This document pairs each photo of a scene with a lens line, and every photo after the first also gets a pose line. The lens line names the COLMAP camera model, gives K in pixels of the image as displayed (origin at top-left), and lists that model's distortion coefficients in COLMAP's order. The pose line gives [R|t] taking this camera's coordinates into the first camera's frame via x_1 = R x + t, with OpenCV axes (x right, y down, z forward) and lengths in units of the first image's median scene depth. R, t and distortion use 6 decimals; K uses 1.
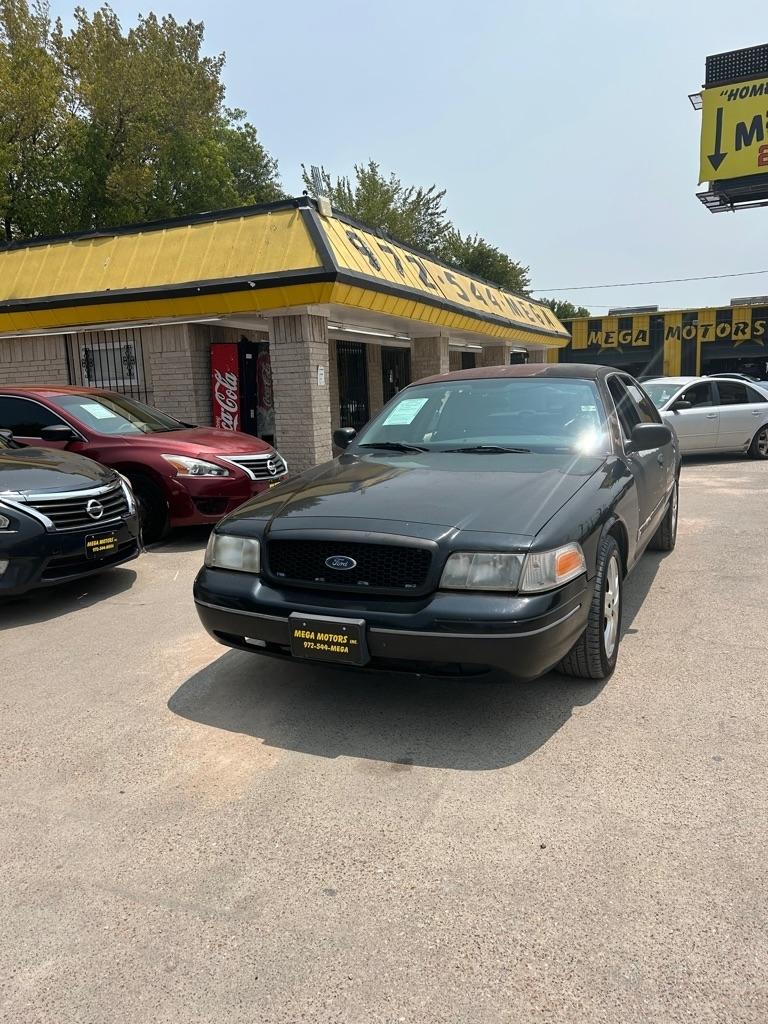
lens RADIAL K [[734.0, 0, 385.0], [0, 734.0, 518.8], [0, 0, 1]] dist [0.066573, -0.062306]
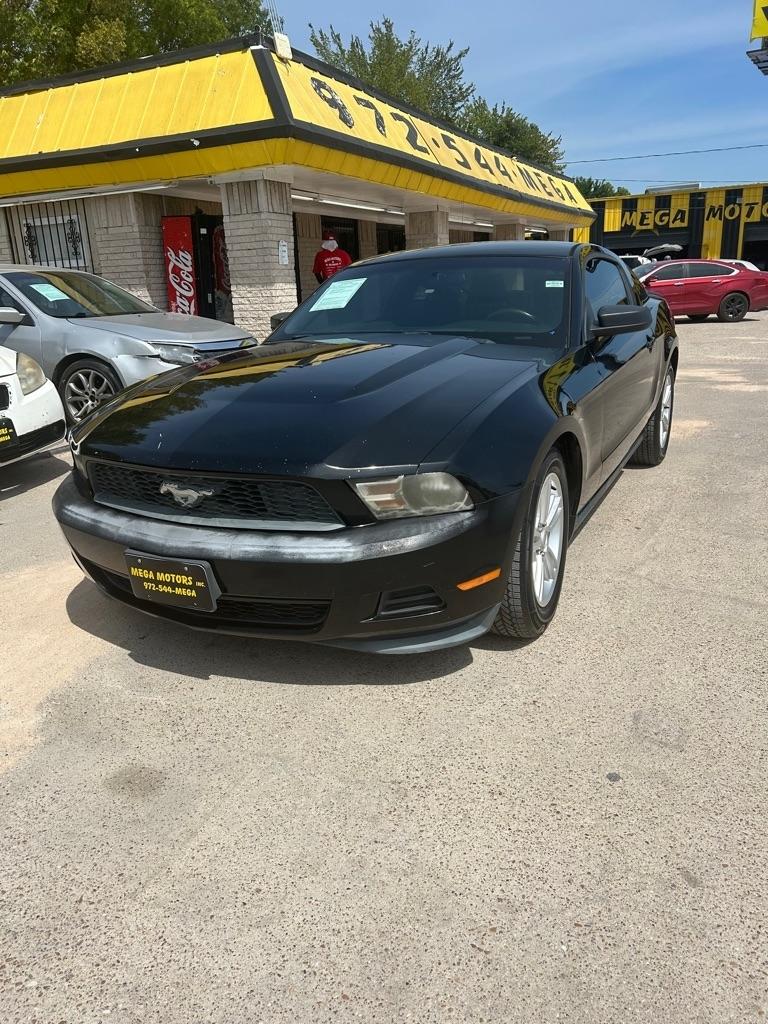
lens RADIAL K [[734.0, 0, 386.0], [0, 734.0, 505.3], [0, 0, 1]] dist [0.066573, -0.062306]
pose [[0.999407, 0.005815, -0.033931, 0.060764], [-0.001593, 0.992388, 0.123144, -0.004190], [0.034389, -0.123017, 0.991809, 0.080788]]
